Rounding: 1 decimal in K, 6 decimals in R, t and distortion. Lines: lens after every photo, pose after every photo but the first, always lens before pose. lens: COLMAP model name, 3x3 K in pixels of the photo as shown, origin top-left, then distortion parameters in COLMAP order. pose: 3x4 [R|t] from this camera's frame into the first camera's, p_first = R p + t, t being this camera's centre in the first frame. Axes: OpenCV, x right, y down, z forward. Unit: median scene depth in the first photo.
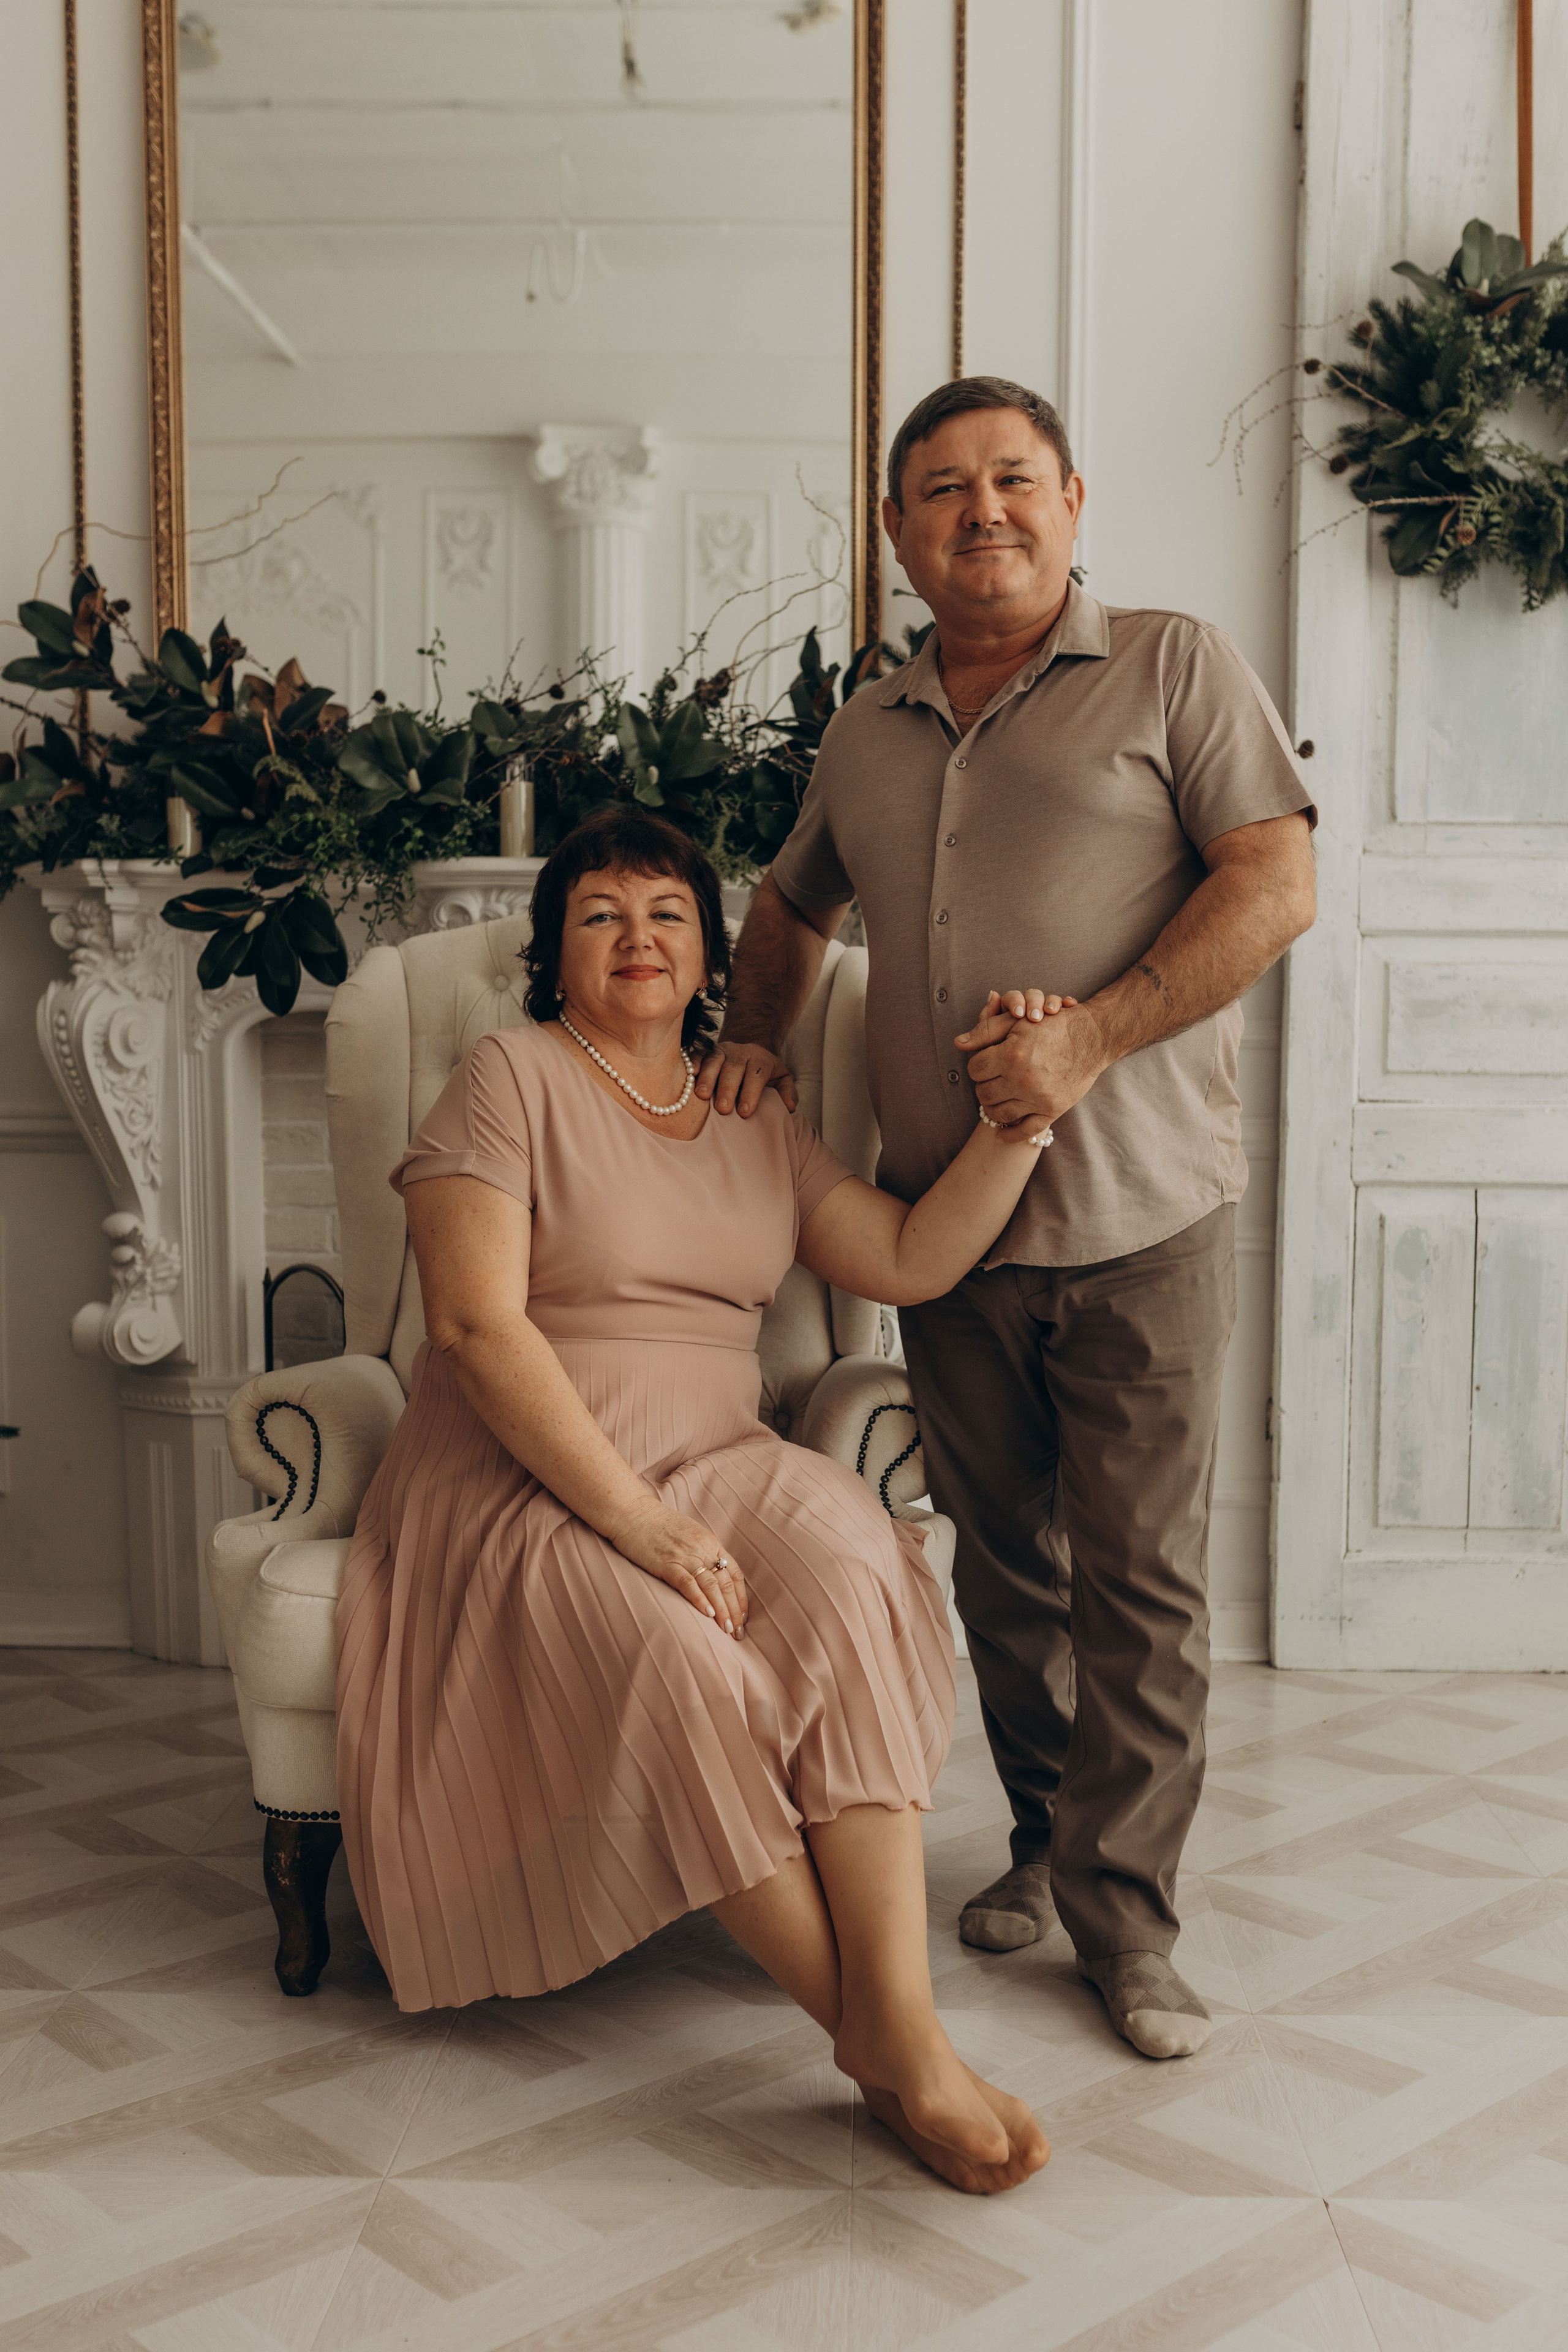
lens RADIAL K [[2376.4, 0, 799.1], [0, 2376.4, 1259.5], [0, 0, 1]] dist [0.010167, -0.025799]
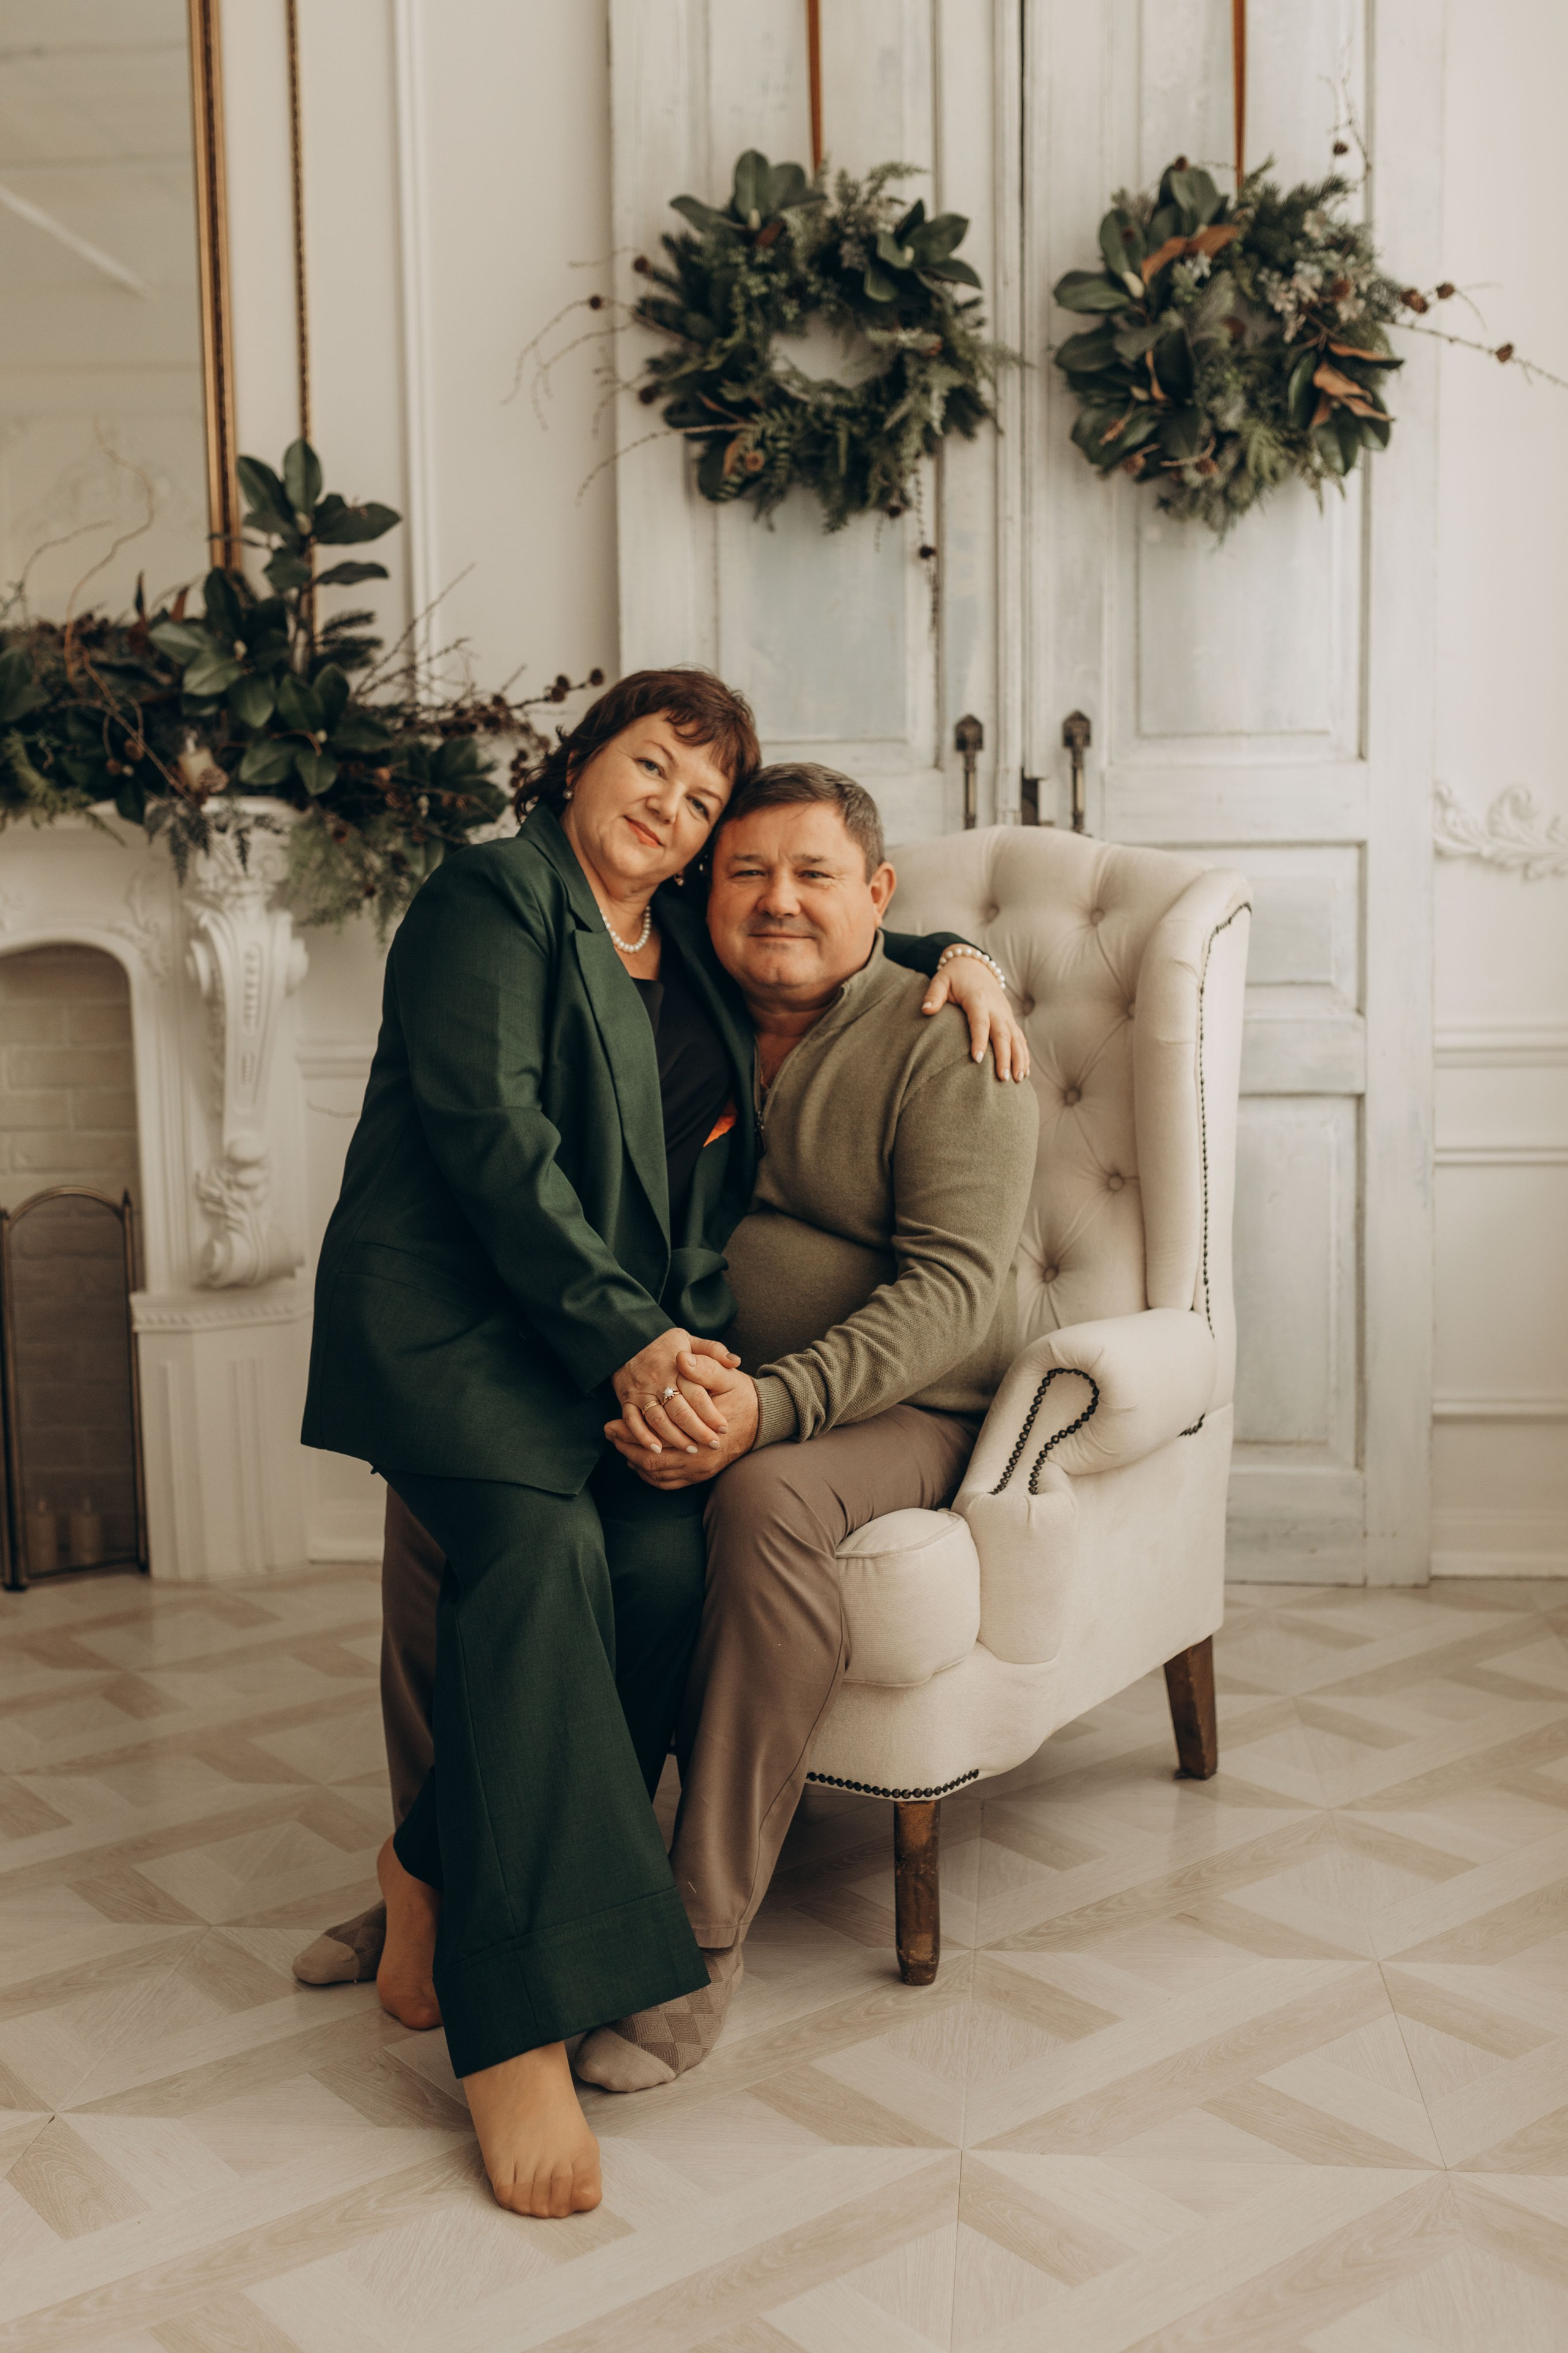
lens RADIAL K [[2347.9, 0, 778.1], [0, 2347.9, 1179.7], [0, 0, 1]] dist [-0.003687, 0.006511]
pose [[0.996379, -0.012495, -0.084098, 0.365015], [0.013862, 0.999781, 0.015692, -0.012698], [0.083884, -0.016801, 0.996334, -0.004868]]
